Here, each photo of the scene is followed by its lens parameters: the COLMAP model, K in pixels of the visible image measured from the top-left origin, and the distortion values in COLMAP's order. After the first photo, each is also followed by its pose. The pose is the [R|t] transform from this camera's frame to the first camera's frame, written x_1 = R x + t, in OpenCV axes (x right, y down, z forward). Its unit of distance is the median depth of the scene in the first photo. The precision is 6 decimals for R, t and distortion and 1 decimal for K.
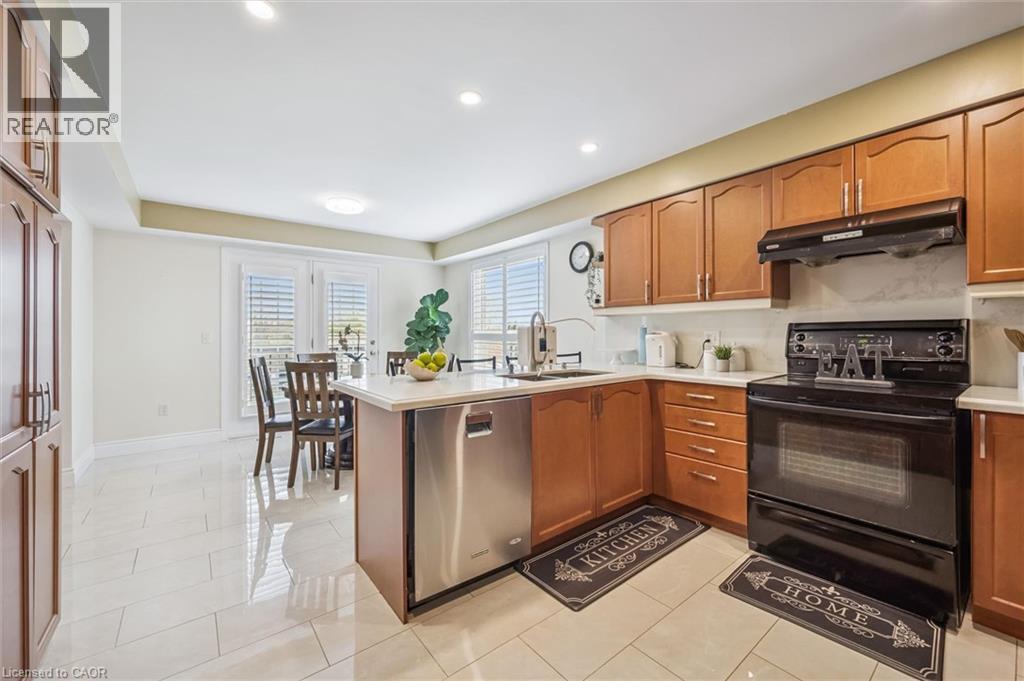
lens RADIAL K [[402.8, 0, 508.6], [0, 402.8, 329.9], [0, 0, 1]] dist [0.001899, 0.000205]
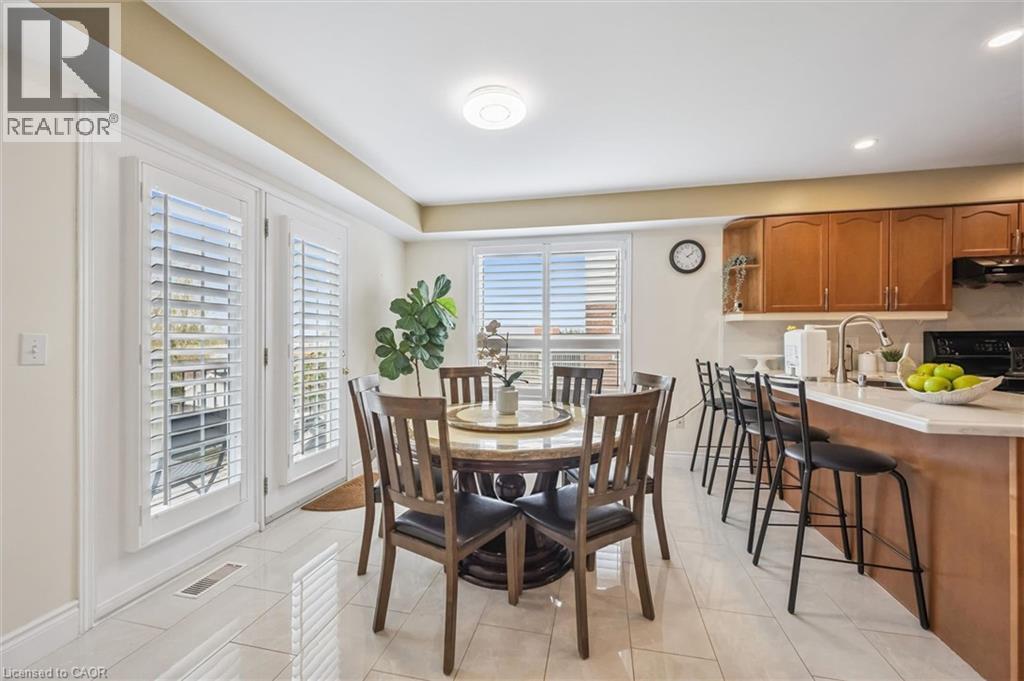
lens RADIAL K [[402.8, 0, 514.1], [0, 402.8, 341.6], [0, 0, 1]] dist [0.001899, 0.000205]
pose [[0.778857, 0.002164, 0.627198, -0.718624], [-0.007815, 0.999950, 0.006255, 0.010794], [-0.627153, -0.009773, 0.778835, 0.542641]]
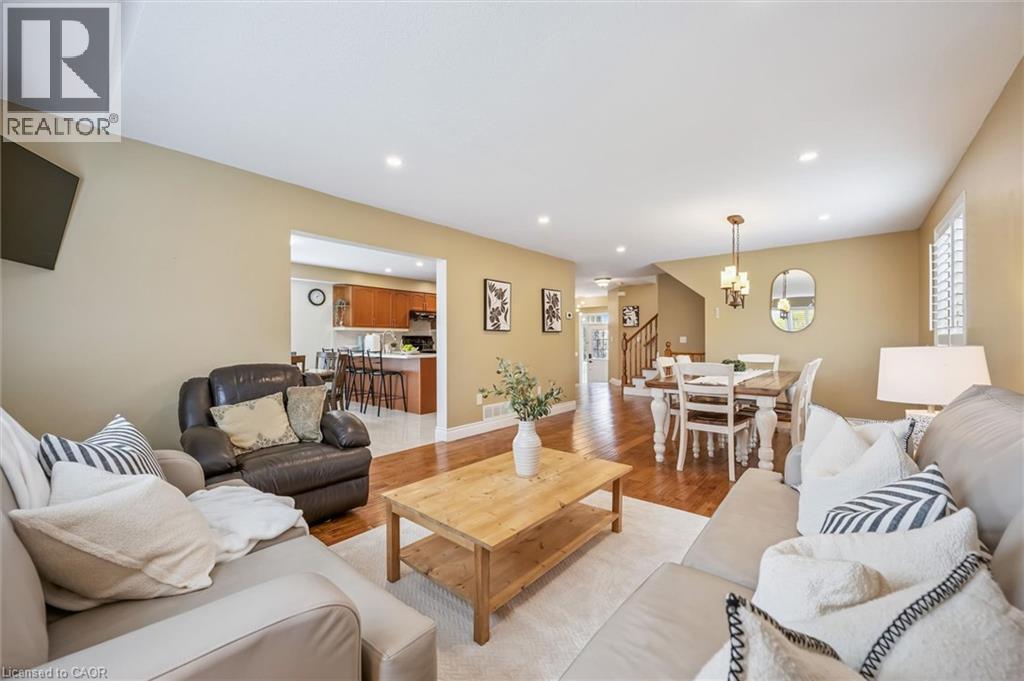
lens RADIAL K [[402.8, 0, 516.7], [0, 402.8, 340.3], [0, 0, 1]] dist [0.001899, 0.000205]
pose [[-0.196628, 0.004066, 0.980470, -1.829162], [-0.004803, 0.999975, -0.005110, 0.020685], [-0.980466, -0.005714, -0.196603, 0.478969]]
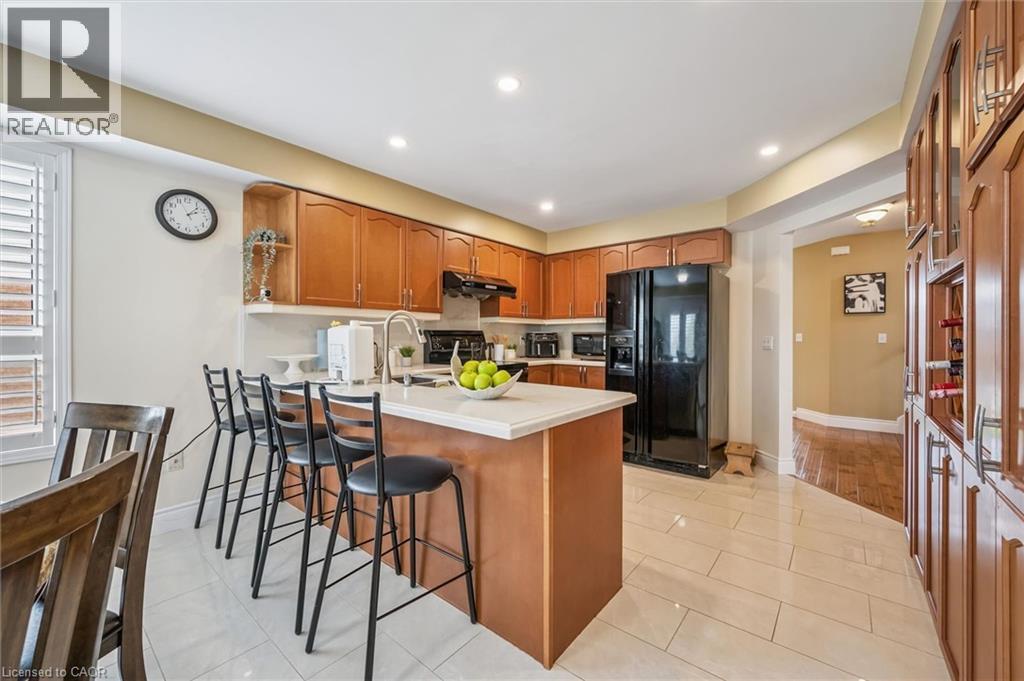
lens RADIAL K [[402.8, 0, 511.4], [0, 402.8, 339.9], [0, 0, 1]] dist [0.001899, 0.000205]
pose [[-0.200409, -0.001876, 0.979711, -0.545517], [-0.006131, 0.999981, 0.000660, 0.009773], [-0.979693, -0.005874, -0.200416, 0.647062]]
